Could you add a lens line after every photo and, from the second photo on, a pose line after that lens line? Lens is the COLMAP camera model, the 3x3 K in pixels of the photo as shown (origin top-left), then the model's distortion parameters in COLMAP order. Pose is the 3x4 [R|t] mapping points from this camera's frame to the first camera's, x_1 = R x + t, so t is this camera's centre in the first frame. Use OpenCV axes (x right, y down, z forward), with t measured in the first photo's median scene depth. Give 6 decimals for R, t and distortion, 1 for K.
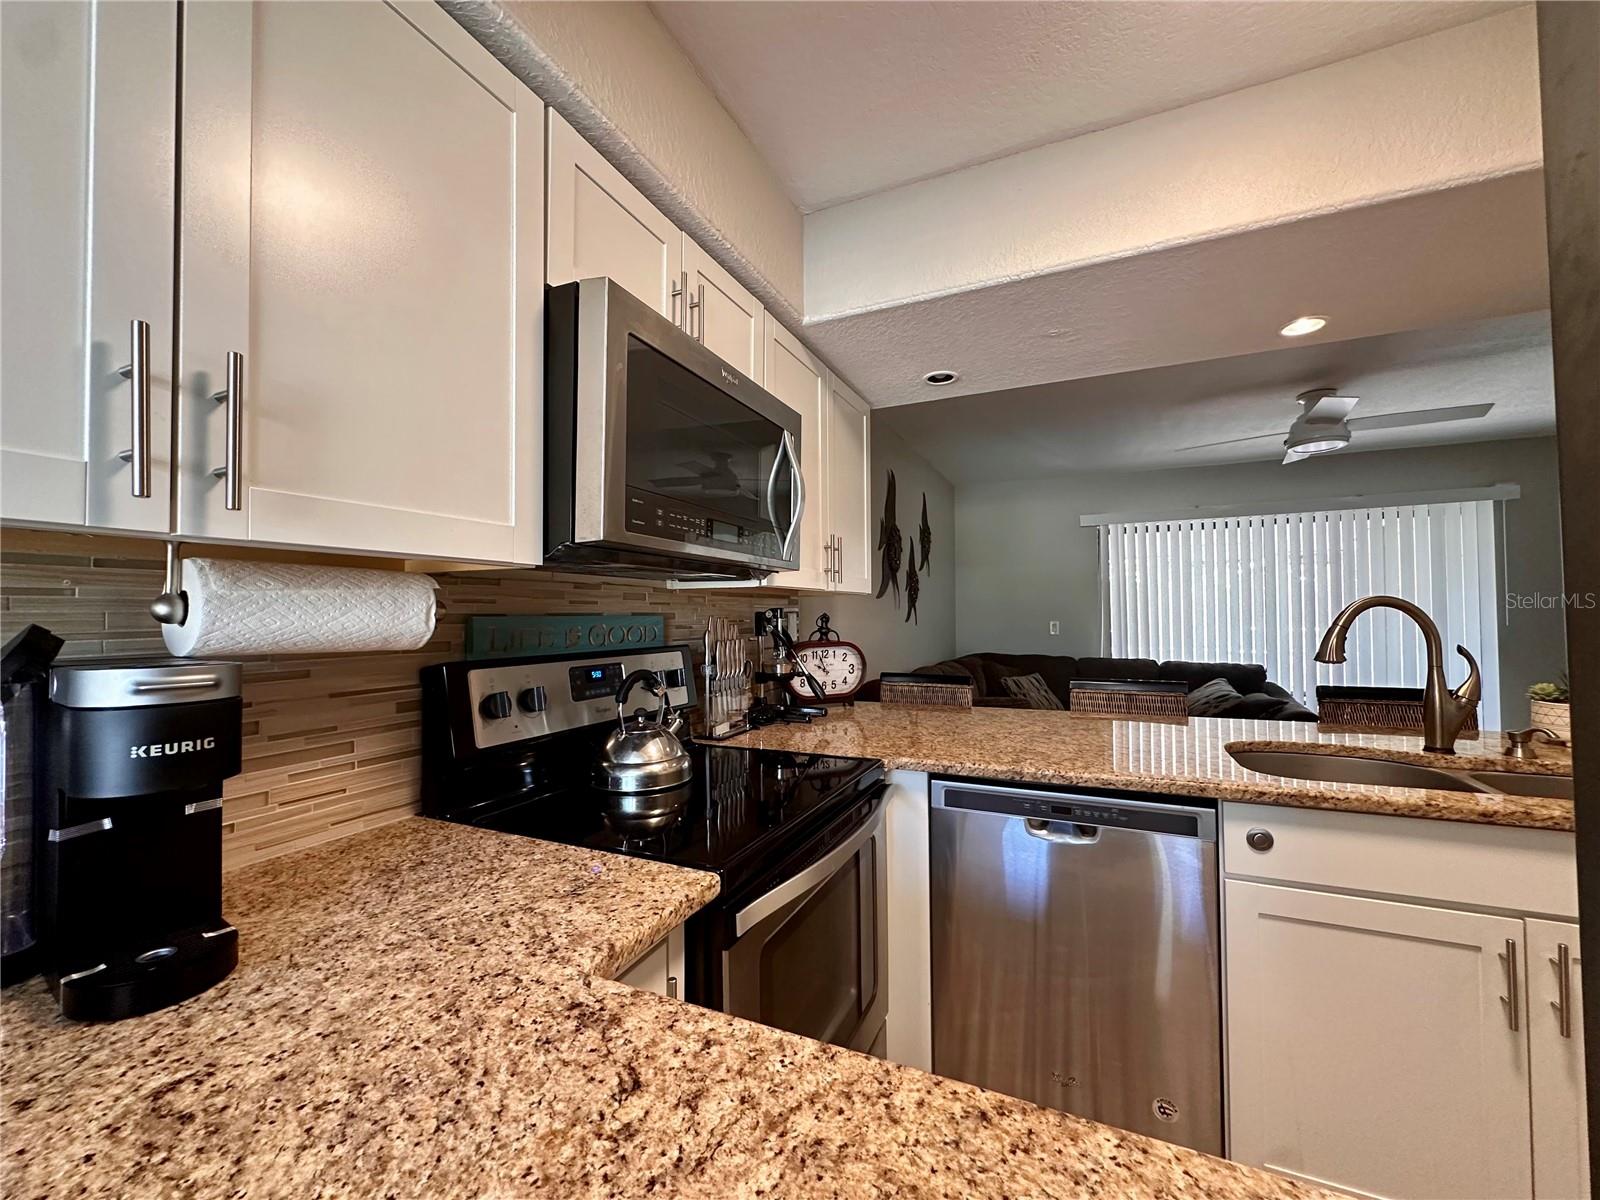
lens RADIAL K [[639.6, 0, 799.8], [0, 639.6, 602.3], [0, 0, 1]] dist [-0.004967, 0.001409]
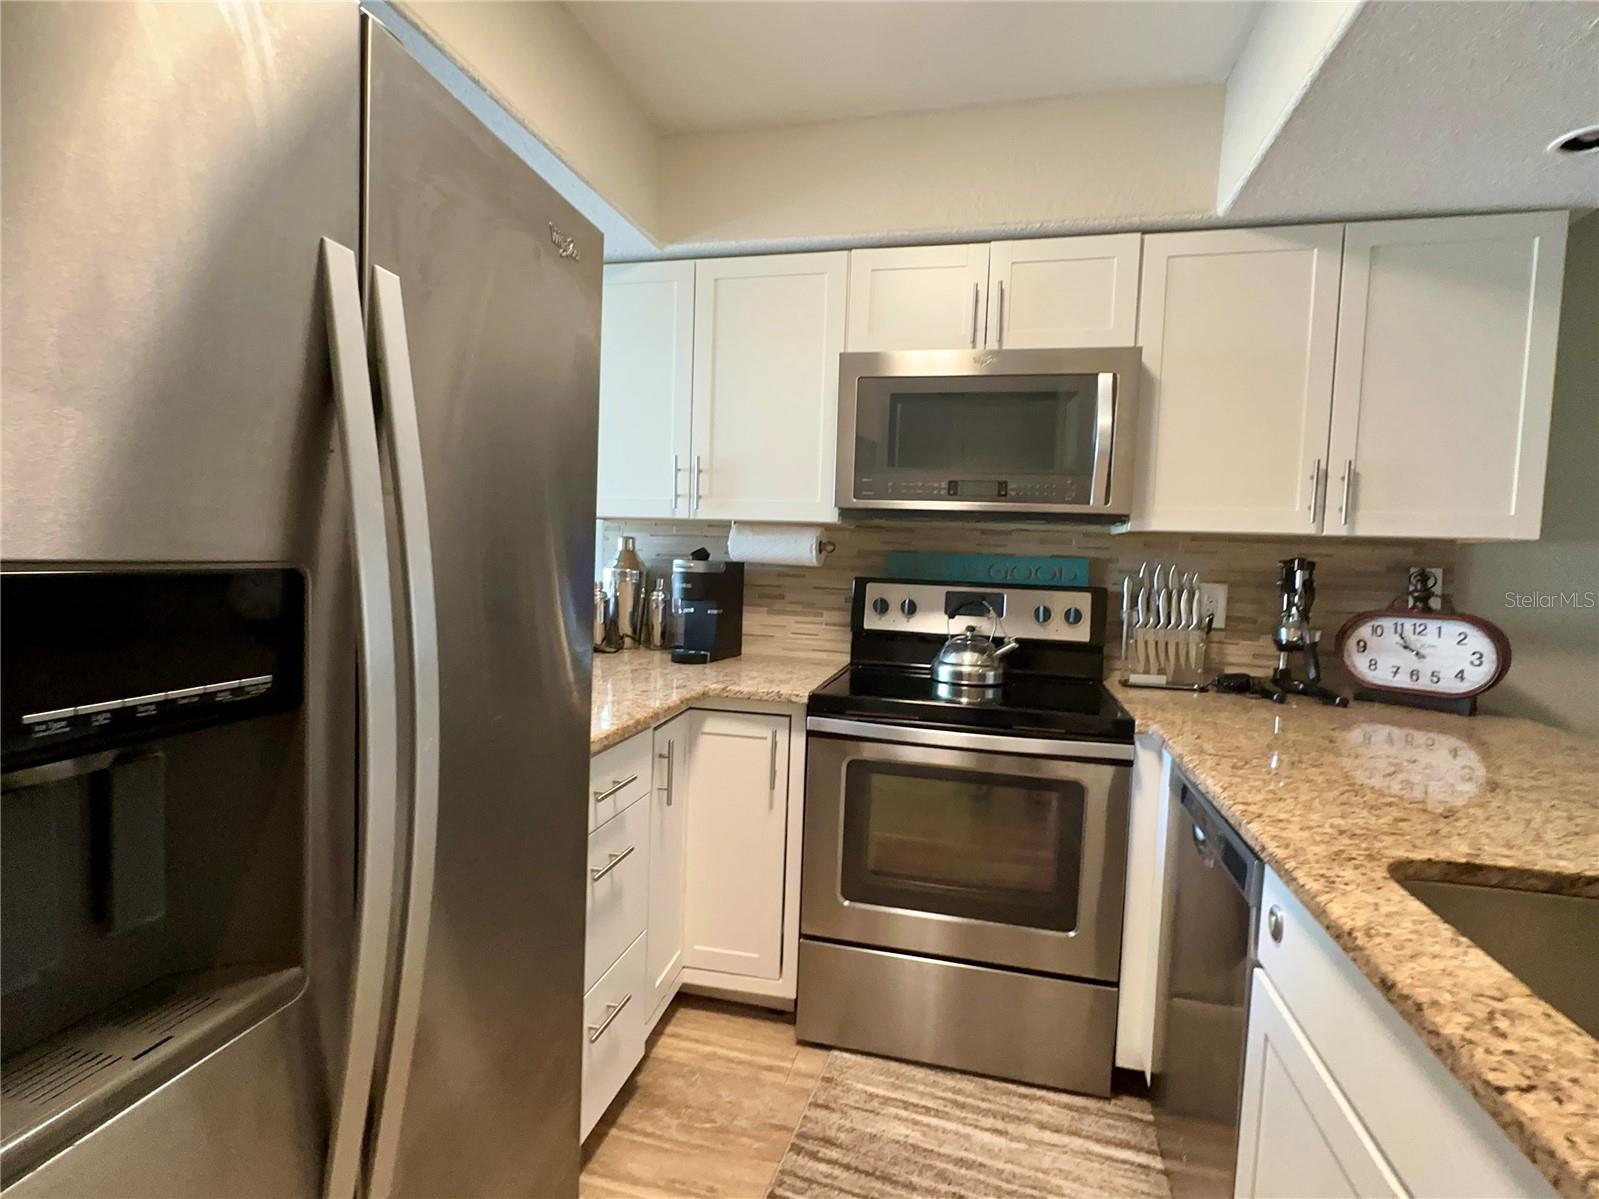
lens RADIAL K [[789.8, 0, 798.7], [0, 789.8, 601.4], [0, 0, 1]] dist [-0.003890, 0.000516]
pose [[0.181267, 0.077339, -0.980388, 1.152969], [-0.016605, 0.997002, 0.075579, -0.000434], [0.983294, 0.002579, 0.182008, 0.322487]]
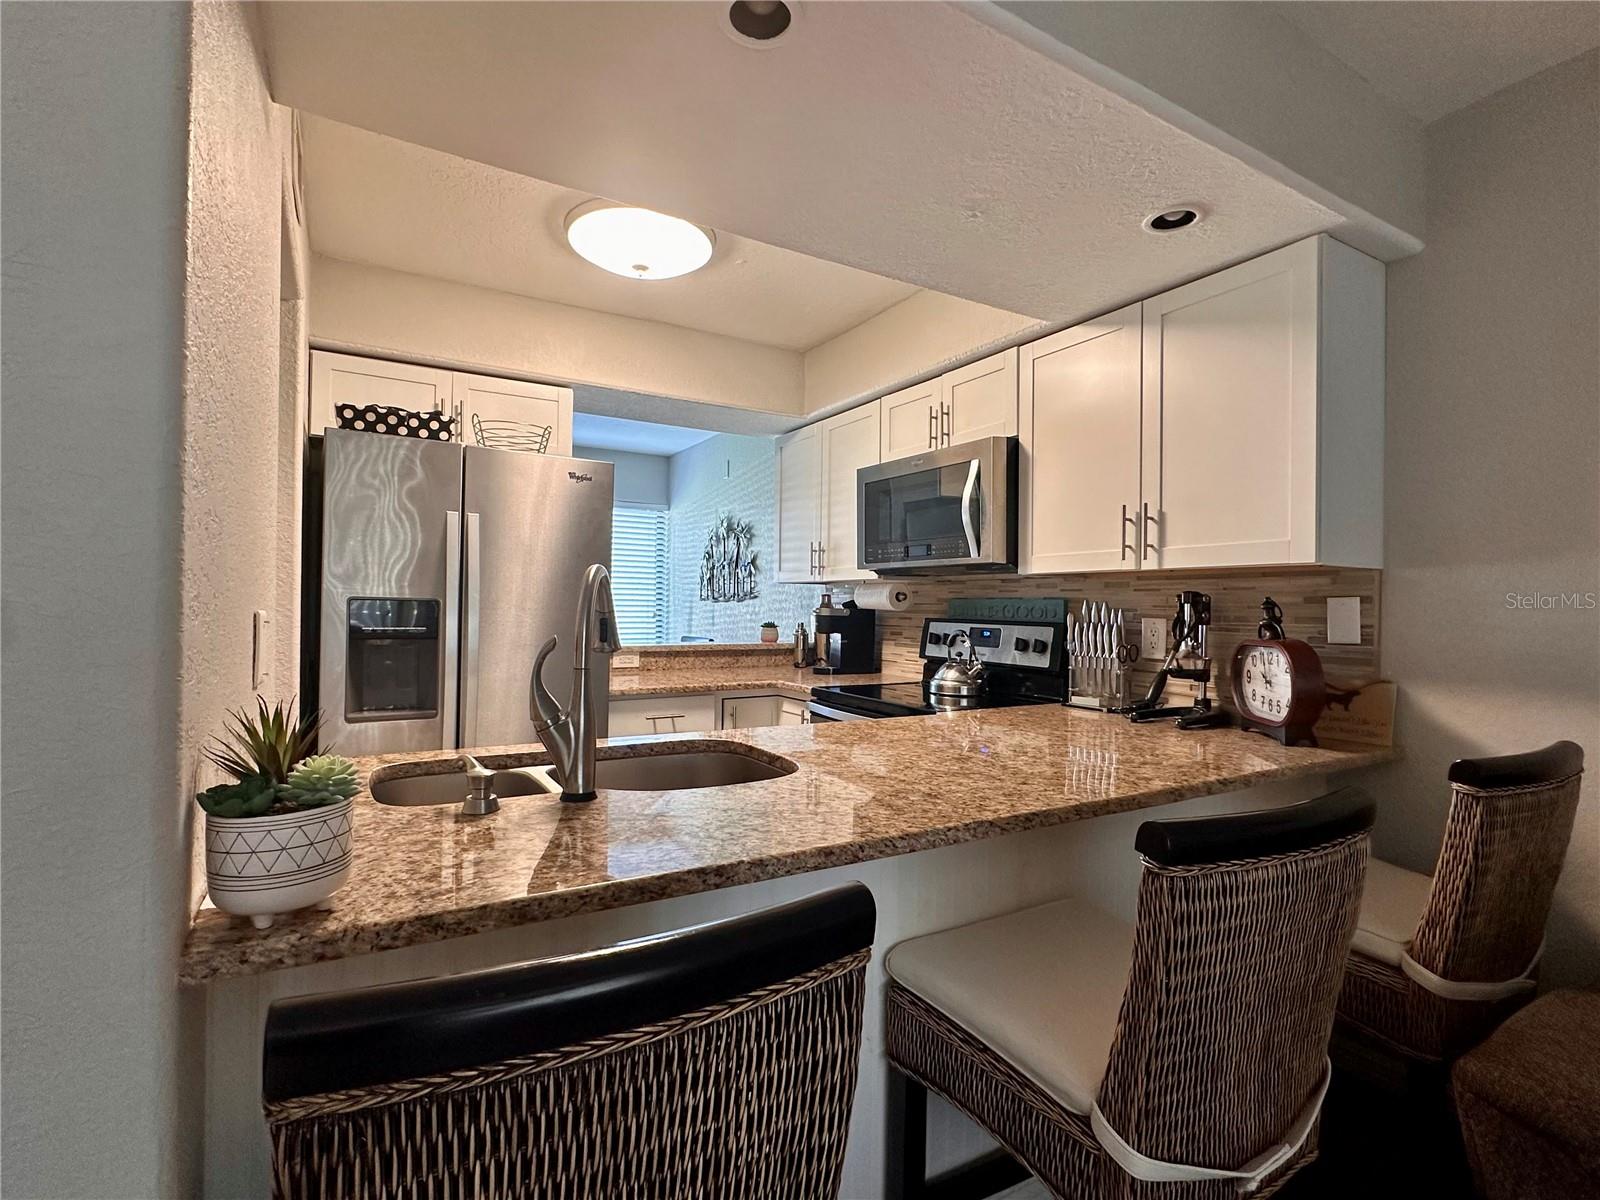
lens RADIAL K [[764.9, 0, 798.2], [0, 764.9, 606.7], [0, 0, 1]] dist [-0.004821, 0.000911]
pose [[-0.577012, 0.001677, -0.816734, 1.535792], [0.006187, 0.999978, -0.002318, 0.040540], [0.816712, -0.006391, -0.577010, 1.663080]]
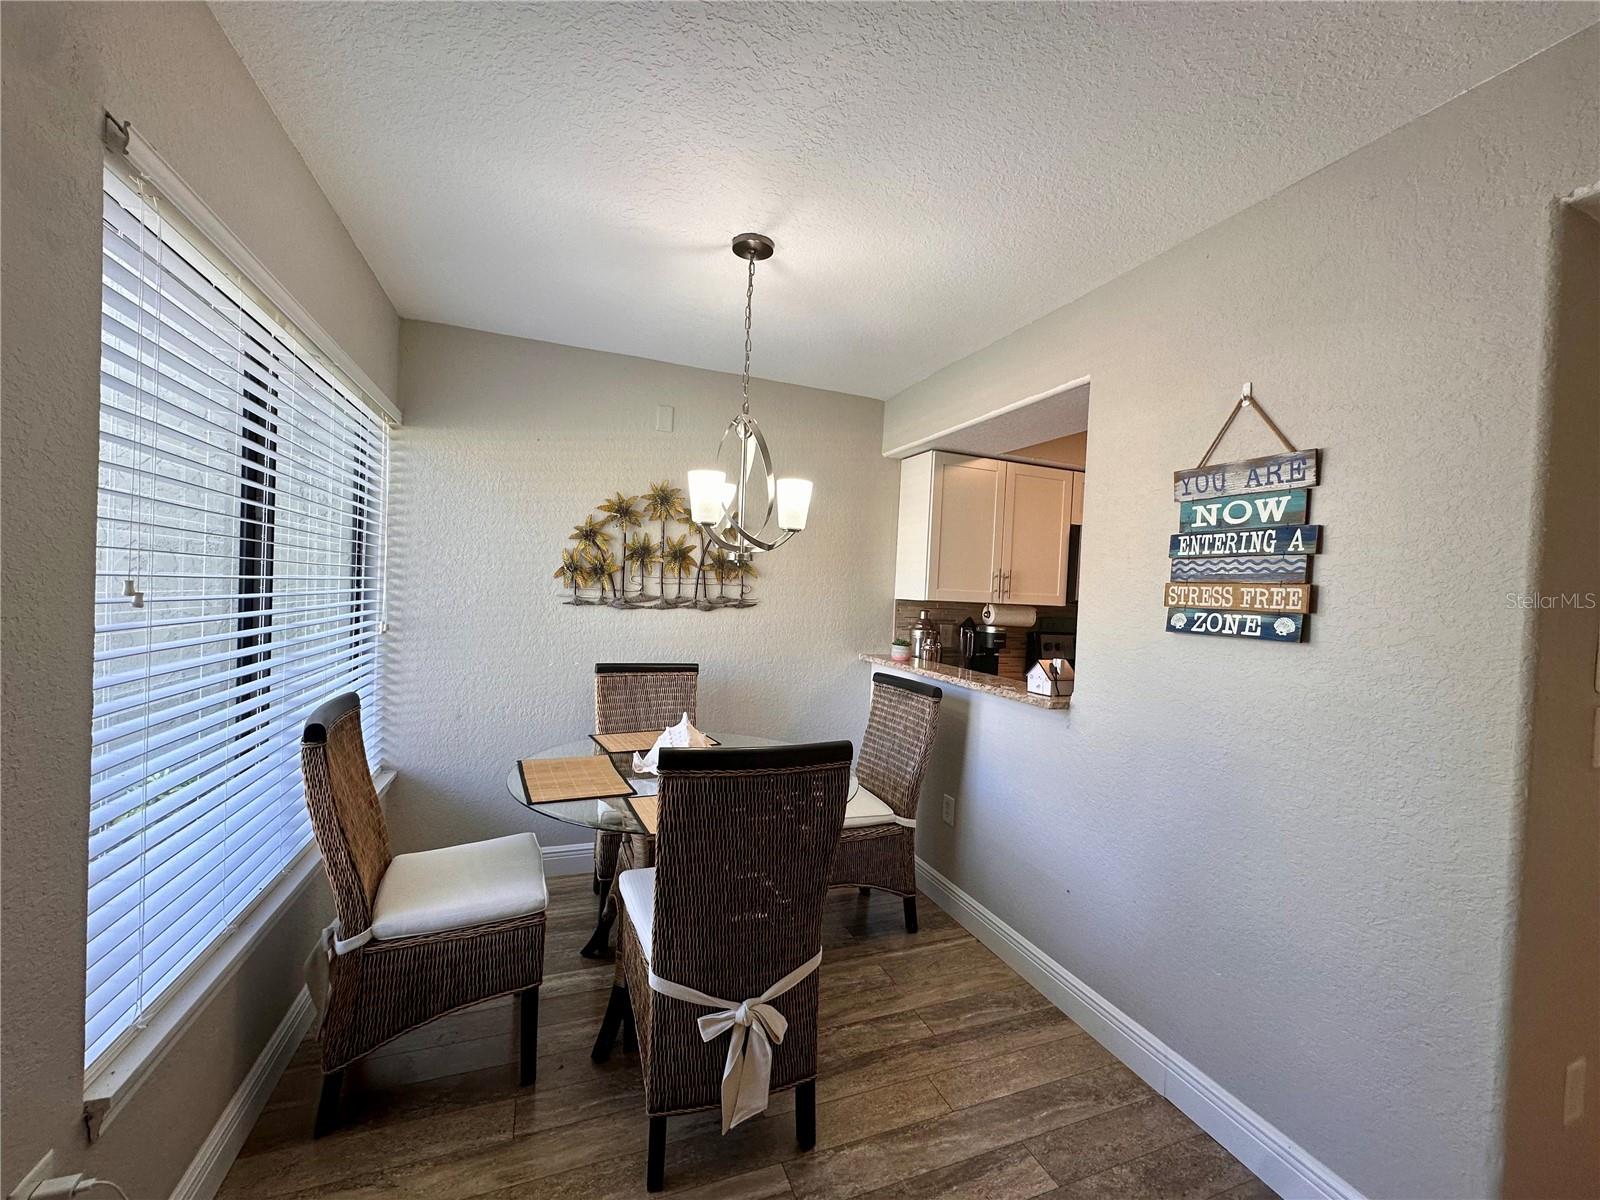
lens RADIAL K [[639.6, 0, 799.8], [0, 639.6, 602.3], [0, 0, 1]] dist [-0.004967, 0.001409]
pose [[0.711516, 0.053495, -0.700631, 0.660909], [-0.037167, 0.998567, 0.038499, -0.102491], [0.701686, -0.001353, 0.712485, -1.640368]]
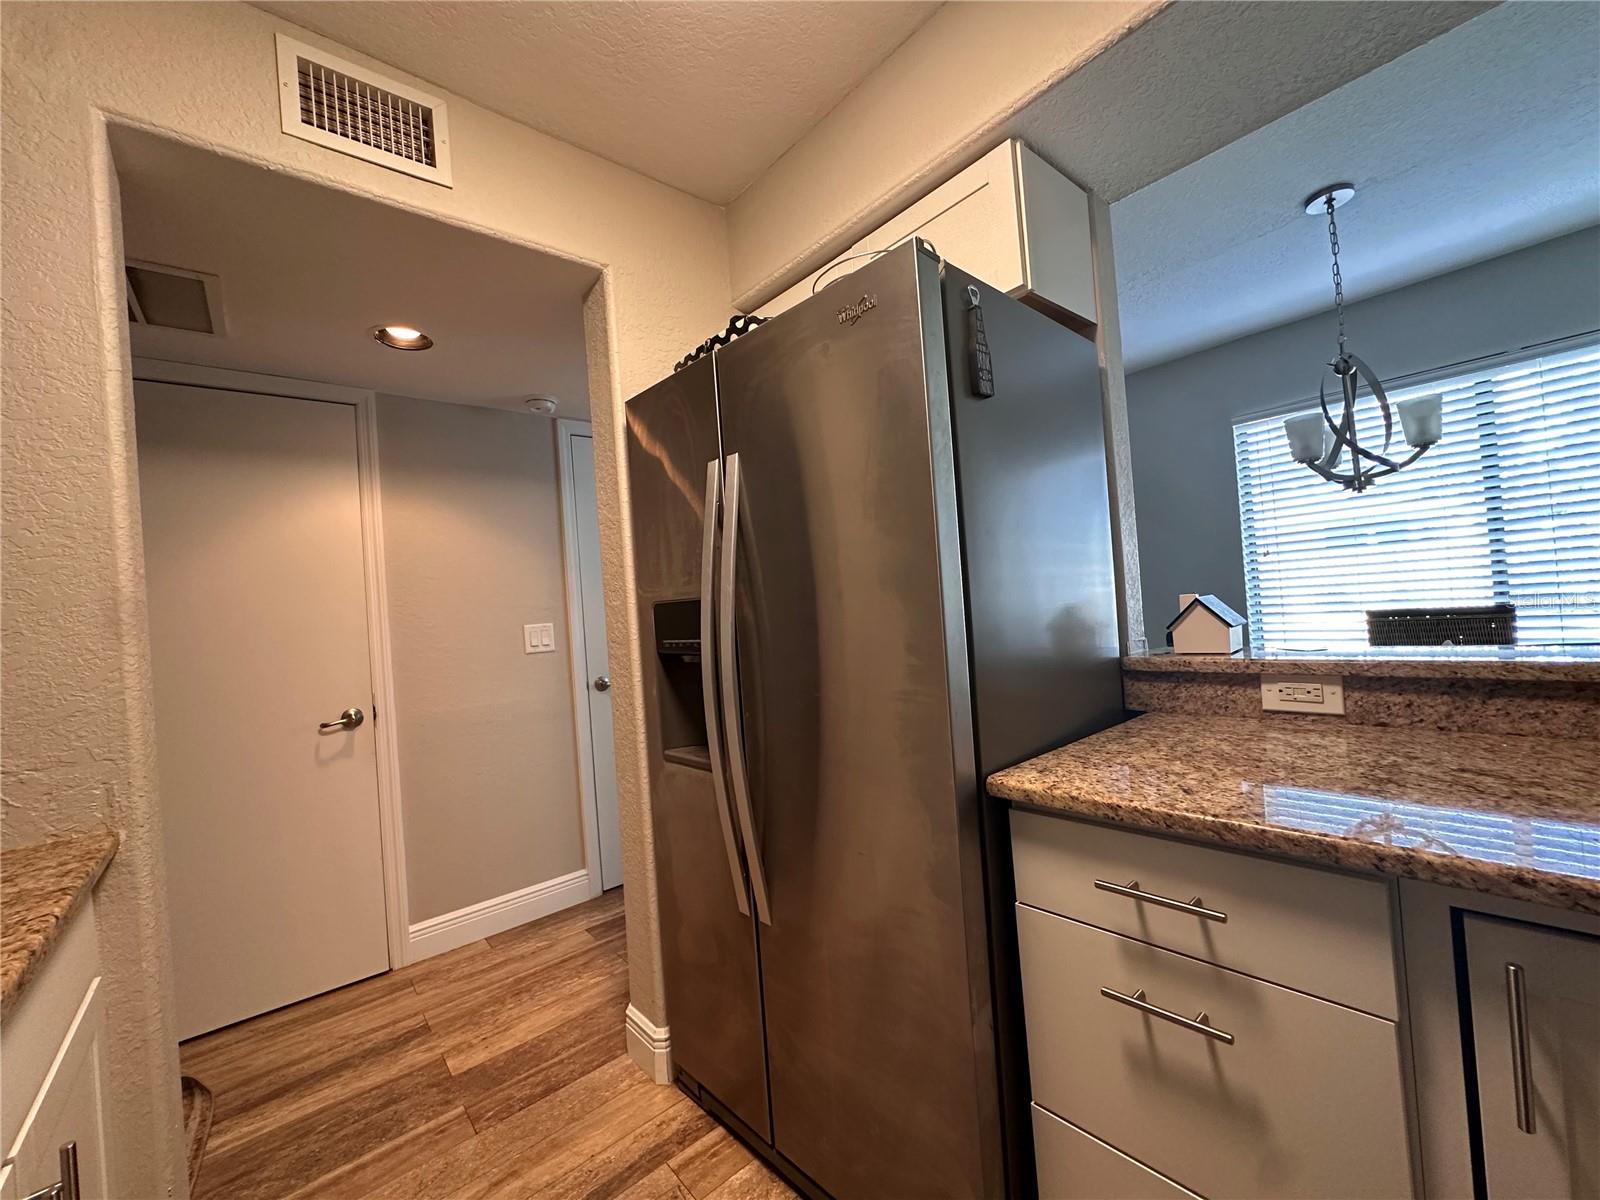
lens RADIAL K [[639.6, 0, 799.8], [0, 639.6, 602.3], [0, 0, 1]] dist [-0.004967, 0.001409]
pose [[-0.902690, 0.079628, 0.422860, 0.183061], [0.073523, 0.996819, -0.030756, 0.059933], [-0.423964, 0.003327, -0.905673, 0.881503]]
